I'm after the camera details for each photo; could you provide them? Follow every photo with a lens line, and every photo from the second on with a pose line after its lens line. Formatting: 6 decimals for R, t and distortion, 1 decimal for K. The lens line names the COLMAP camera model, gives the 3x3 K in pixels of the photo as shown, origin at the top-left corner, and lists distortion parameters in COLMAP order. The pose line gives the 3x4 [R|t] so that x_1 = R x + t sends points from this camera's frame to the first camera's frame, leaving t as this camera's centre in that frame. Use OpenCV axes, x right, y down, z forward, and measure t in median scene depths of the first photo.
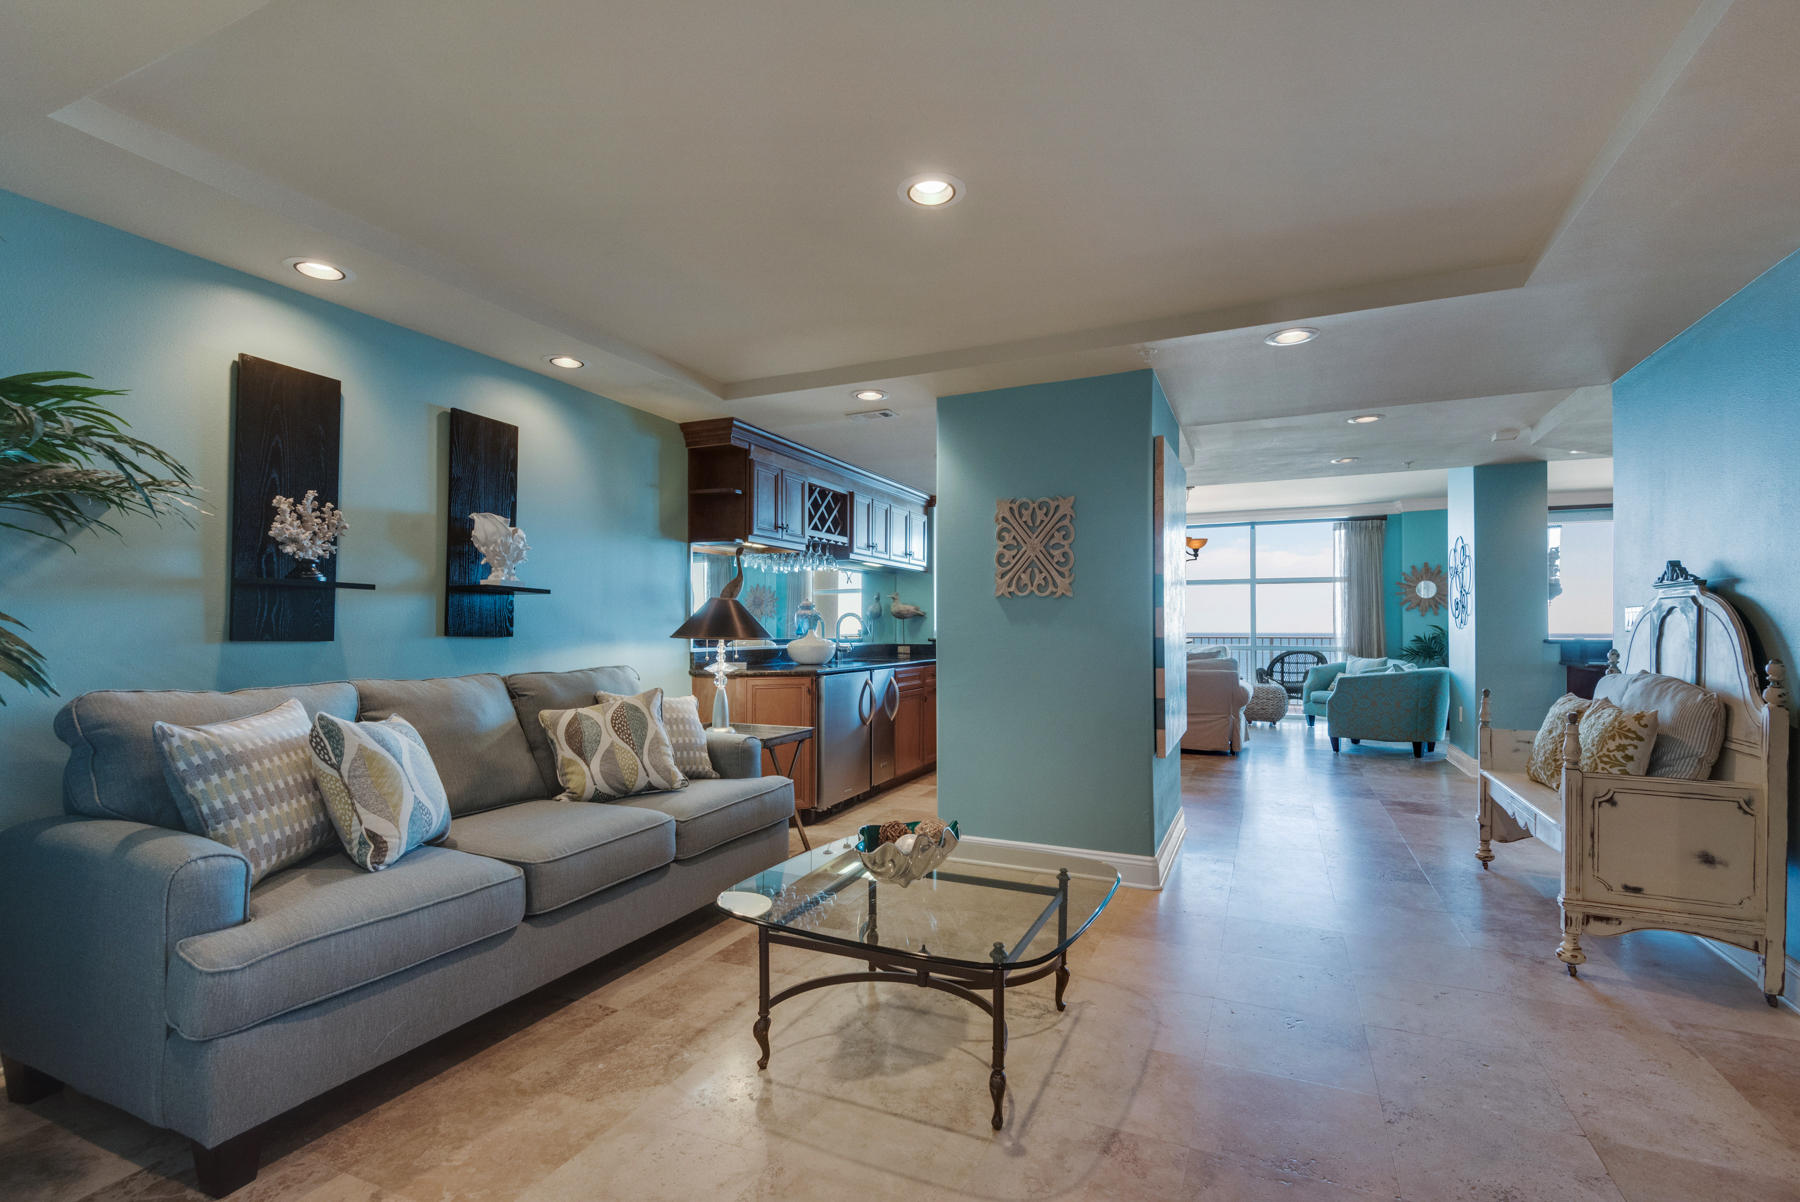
lens RADIAL K [[825.5, 0, 906.4], [0, 825.5, 617.5], [0, 0, 1]] dist [0.008728, -0.004269]
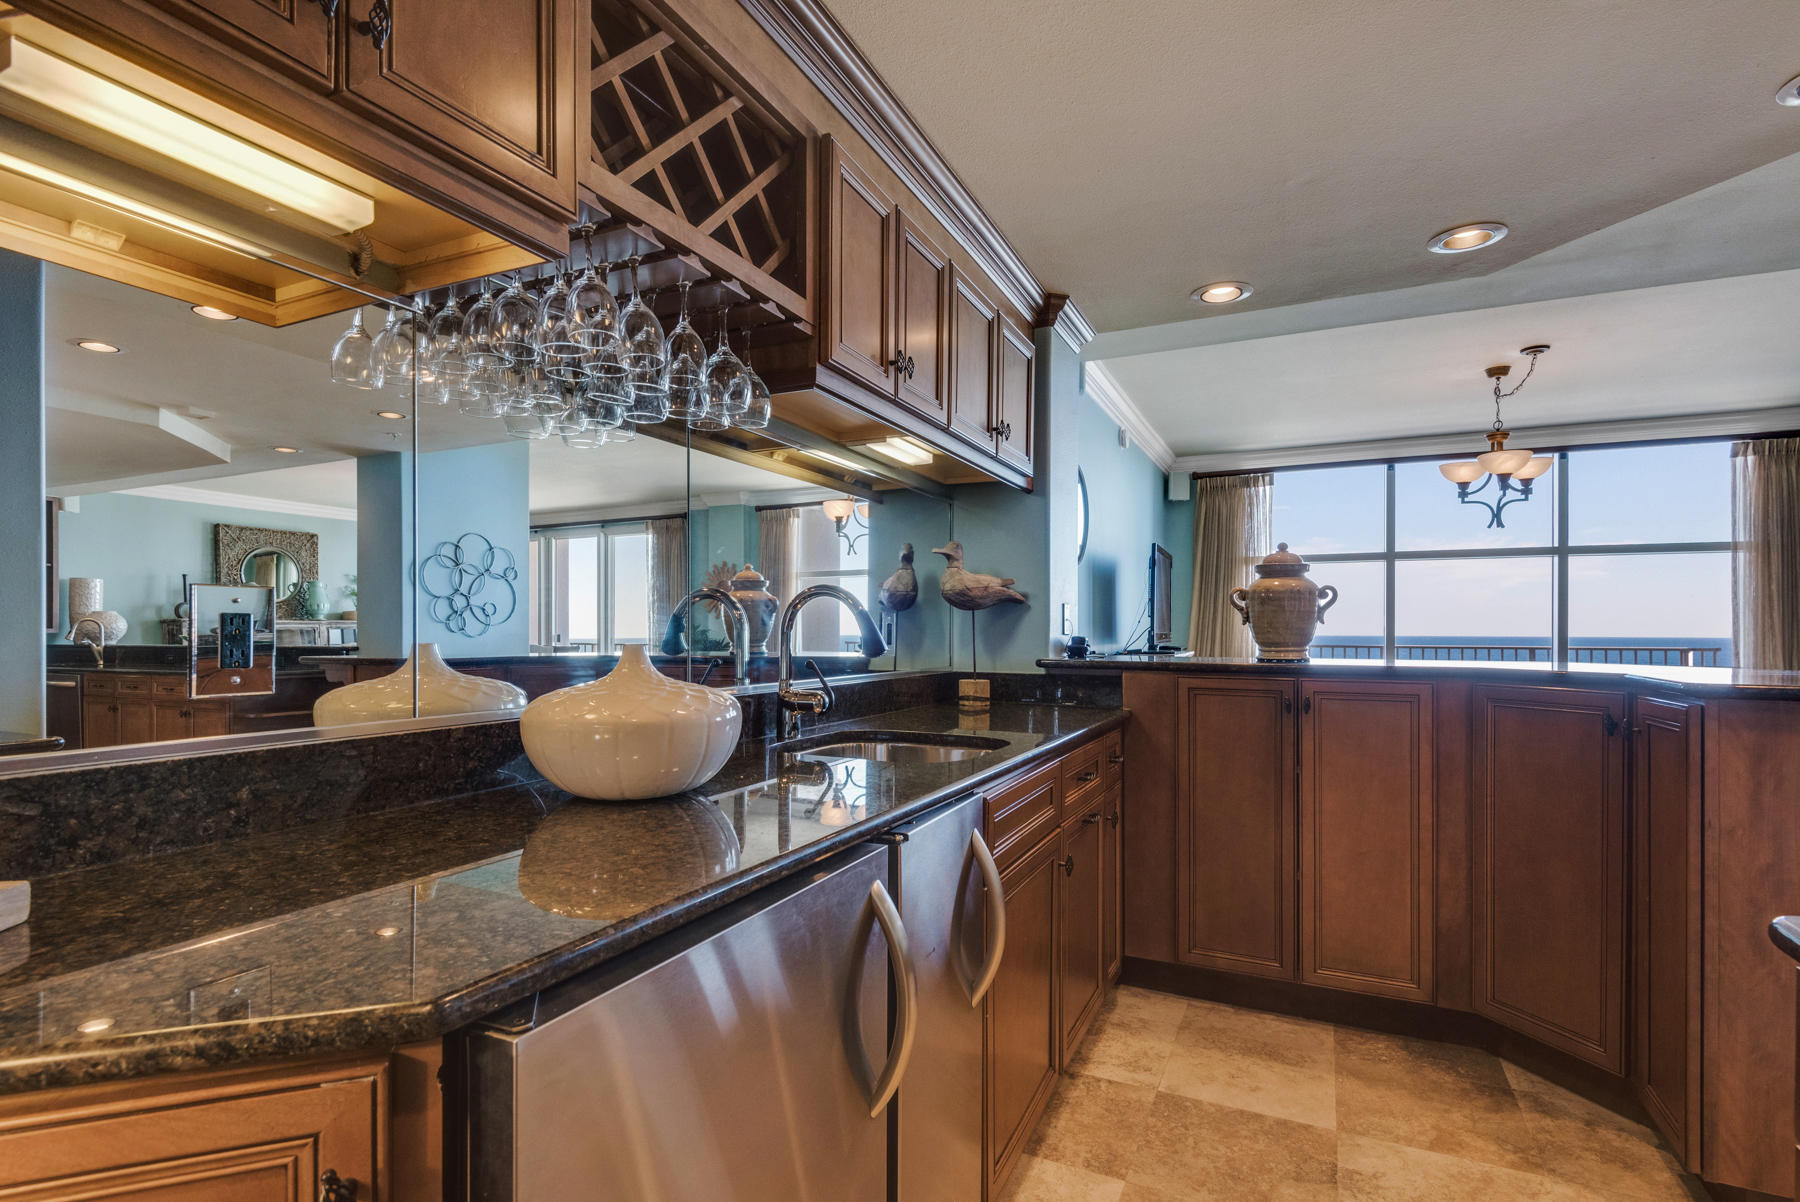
lens RADIAL K [[856.0, 0, 894.5], [0, 856.0, 630.8], [0, 0, 1]] dist [0.003490, -0.003335]
pose [[0.999240, 0.005287, -0.038614, -0.025674], [-0.004698, 0.999871, 0.015327, 0.006072], [0.038690, -0.015134, 0.999137, 0.595570]]
